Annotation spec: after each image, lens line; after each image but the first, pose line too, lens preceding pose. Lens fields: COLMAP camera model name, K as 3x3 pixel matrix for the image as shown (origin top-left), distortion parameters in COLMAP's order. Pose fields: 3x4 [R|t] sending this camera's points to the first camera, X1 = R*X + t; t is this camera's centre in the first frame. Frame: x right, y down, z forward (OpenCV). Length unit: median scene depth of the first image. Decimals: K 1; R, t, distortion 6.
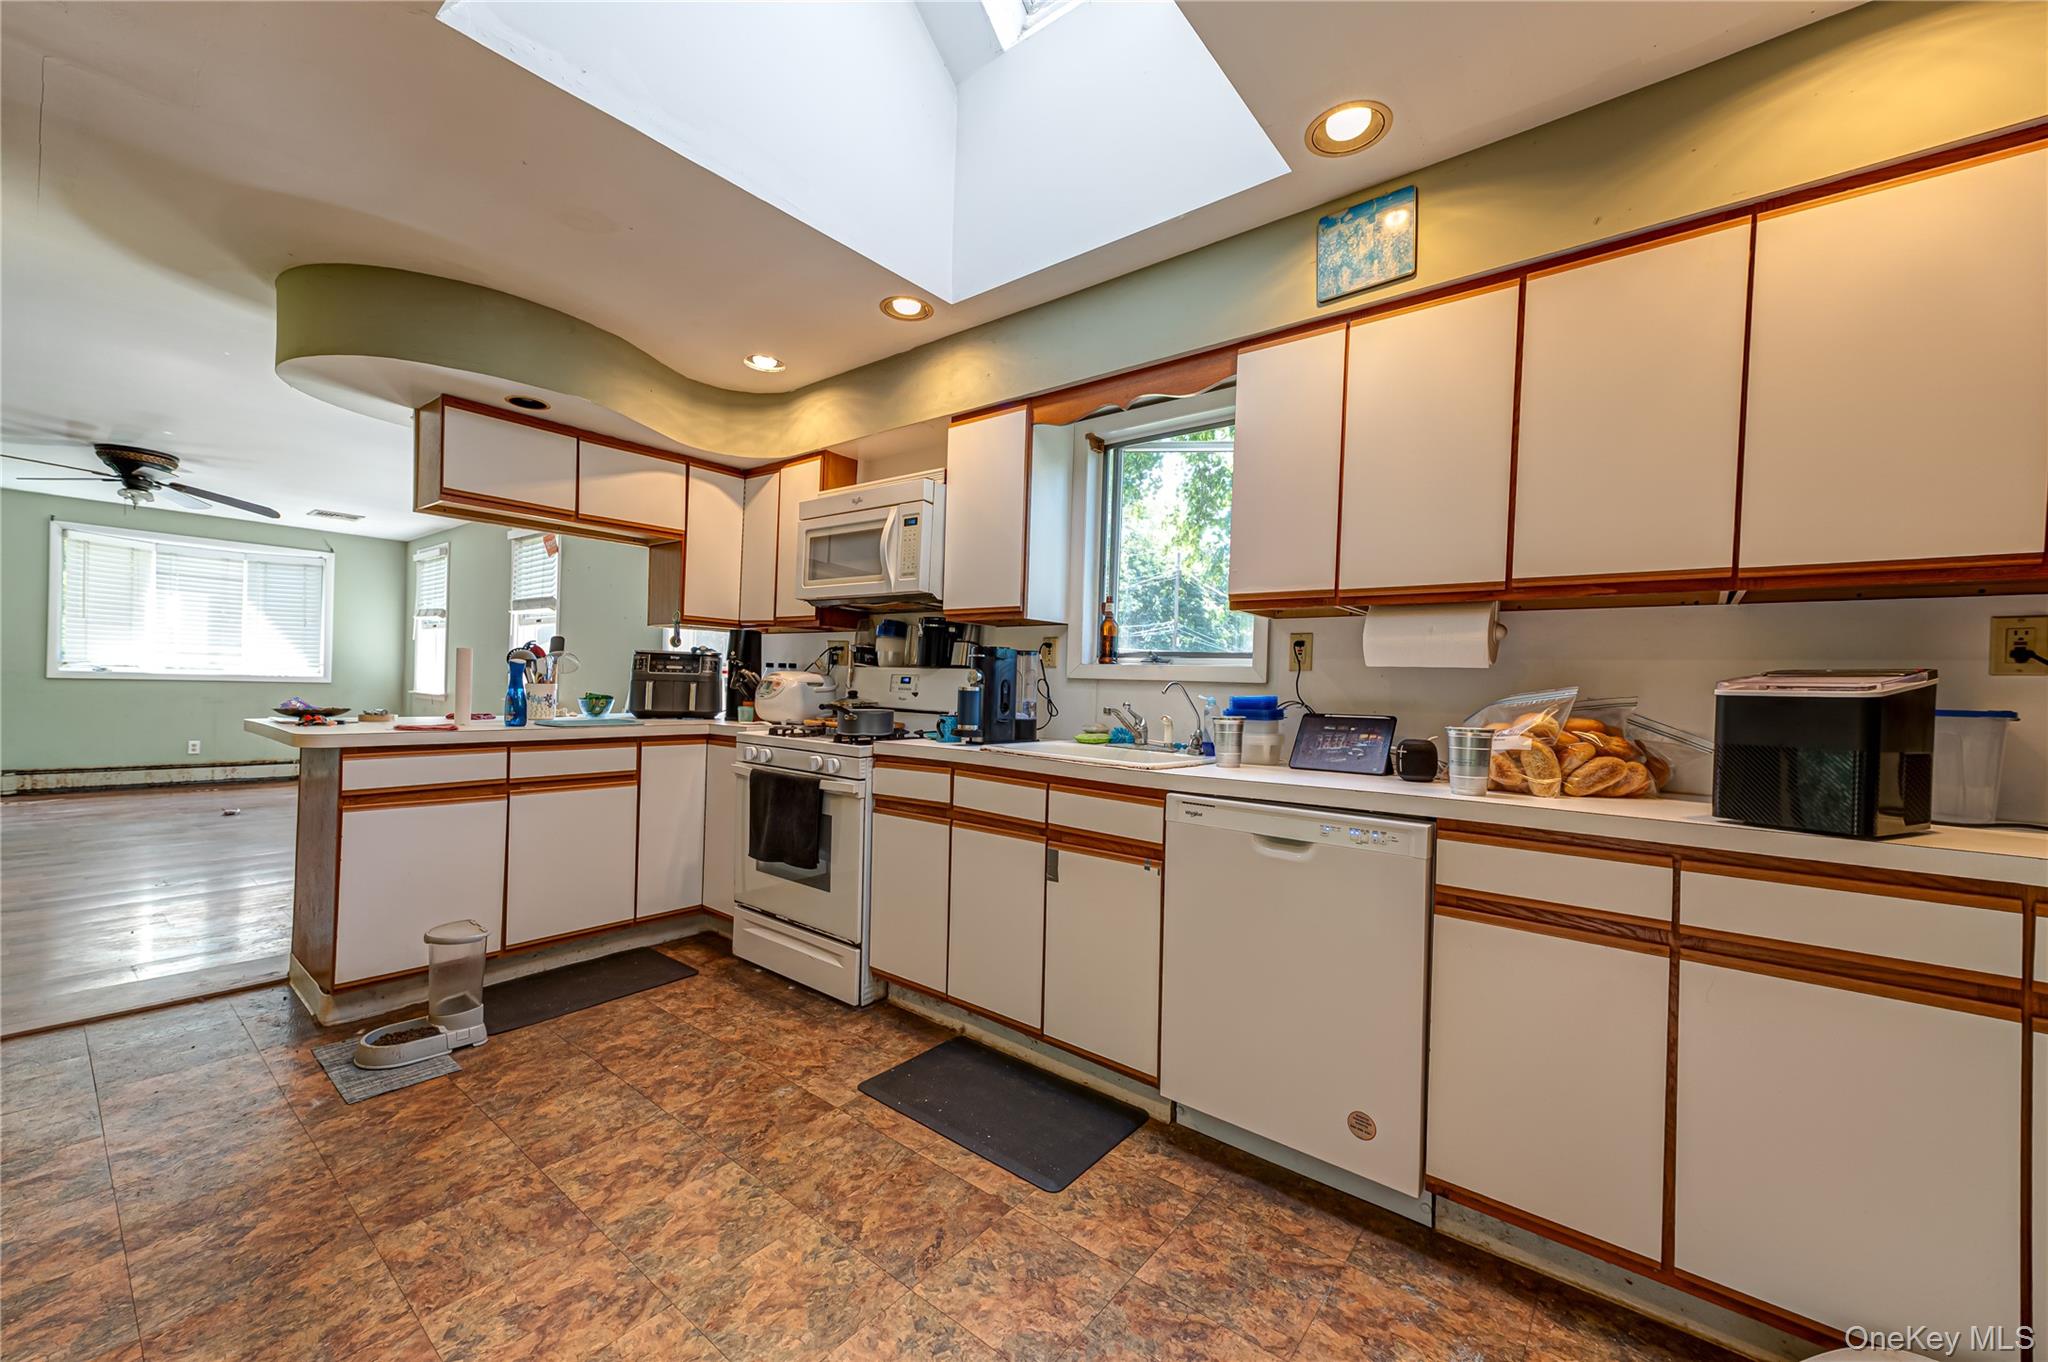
lens RADIAL K [[798.6, 0, 1018.4], [0, 798.6, 689.2], [0, 0, 1]] dist [0.015131, -0.000354]
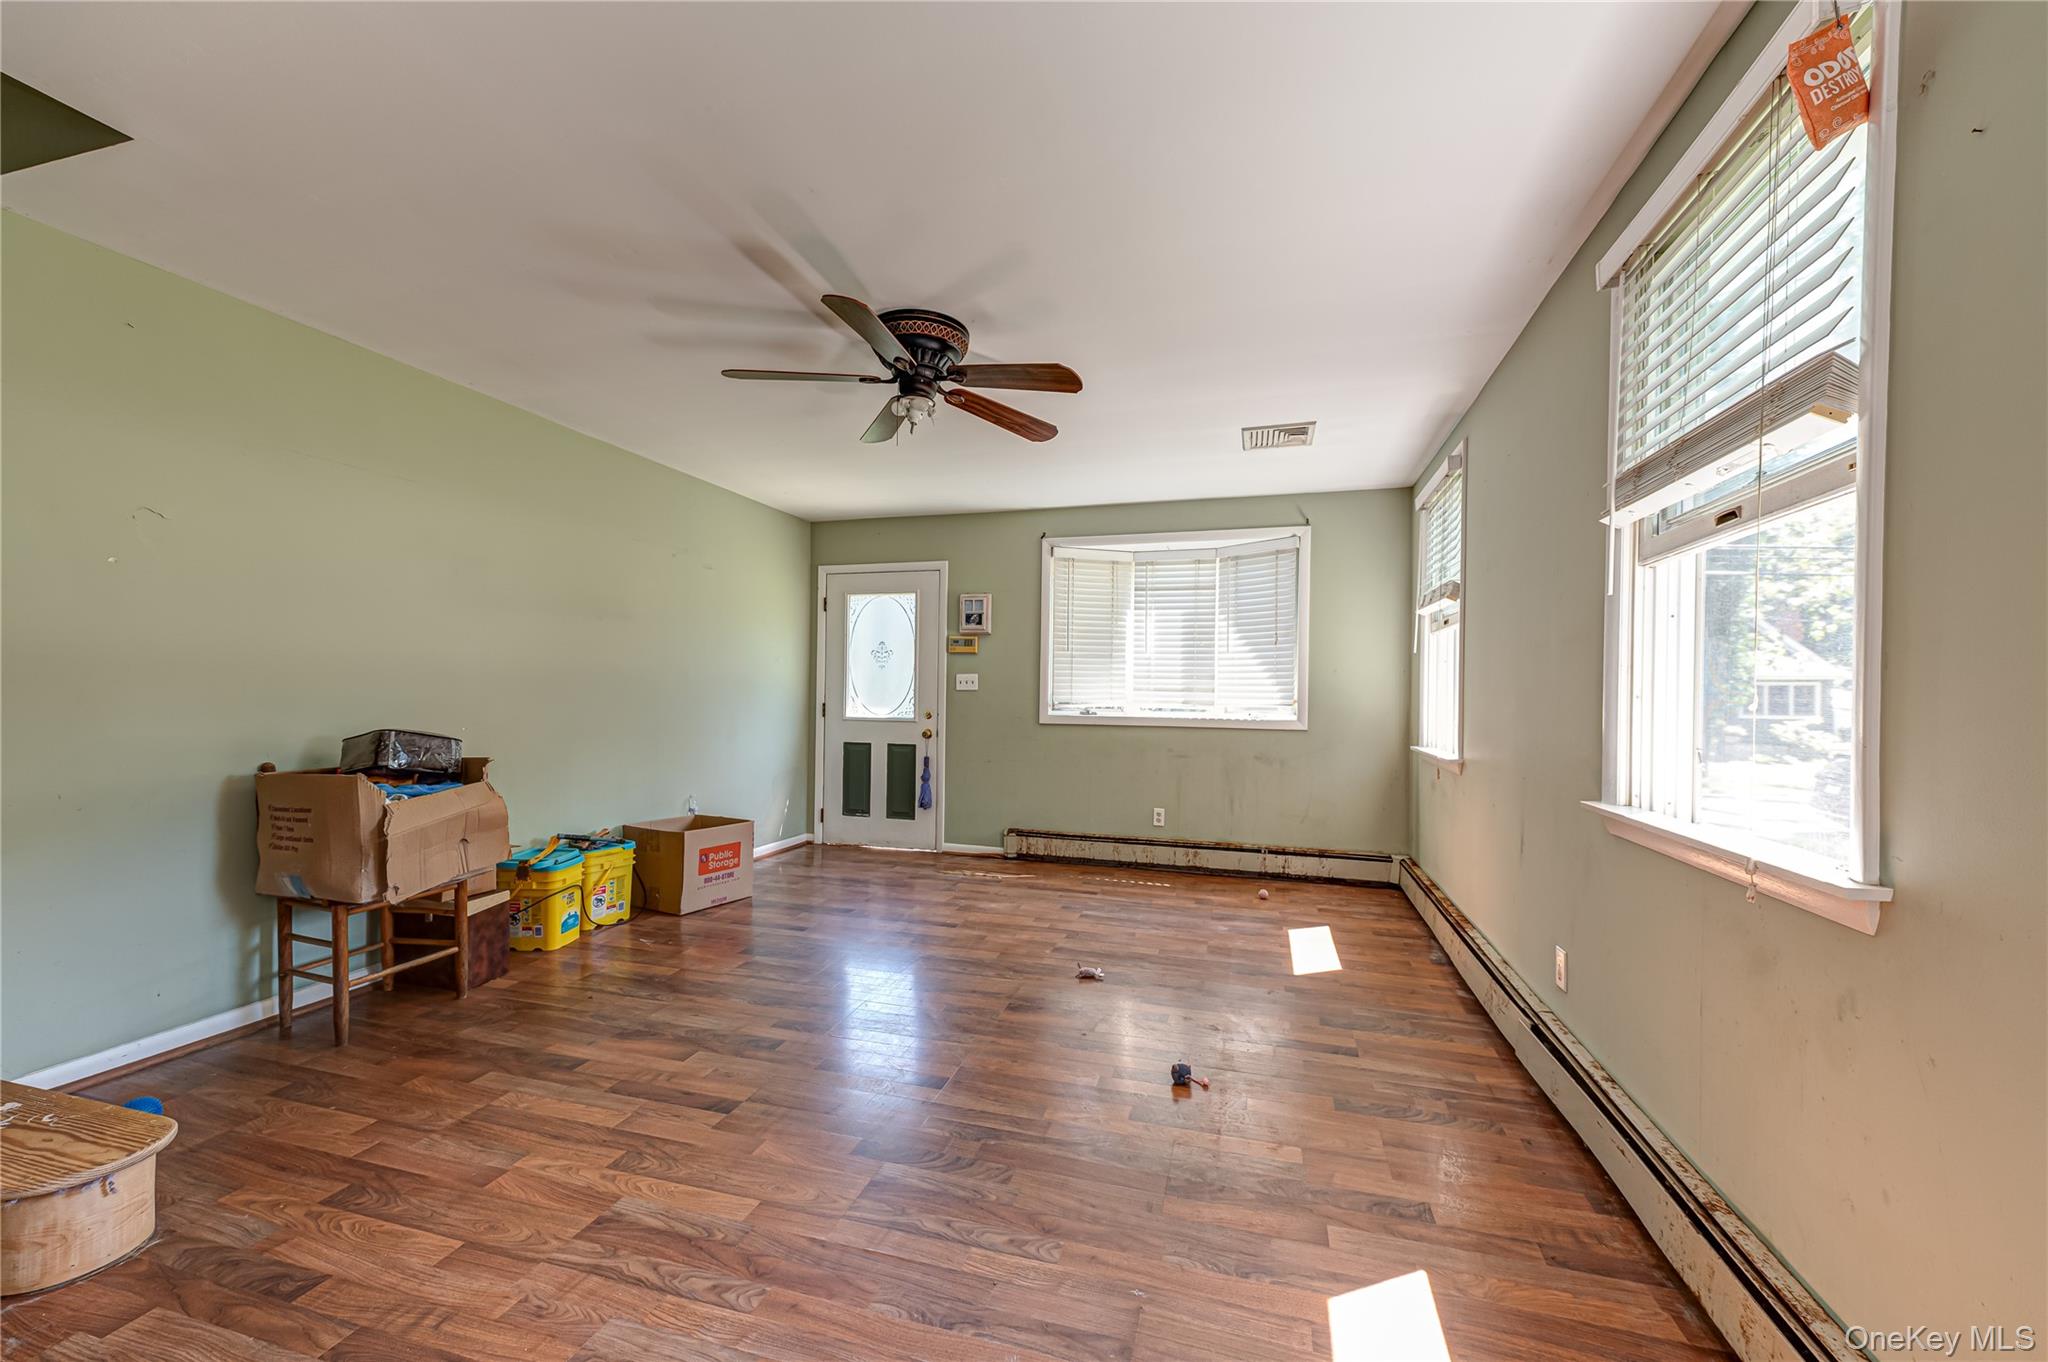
lens RADIAL K [[798.6, 0, 1018.4], [0, 798.6, 689.2], [0, 0, 1]] dist [0.015131, -0.000354]
pose [[0.376060, -0.029744, -0.926118, -1.105052], [-0.004973, 0.999405, -0.034117, -0.053782], [0.926582, 0.017436, 0.375688, 1.723520]]
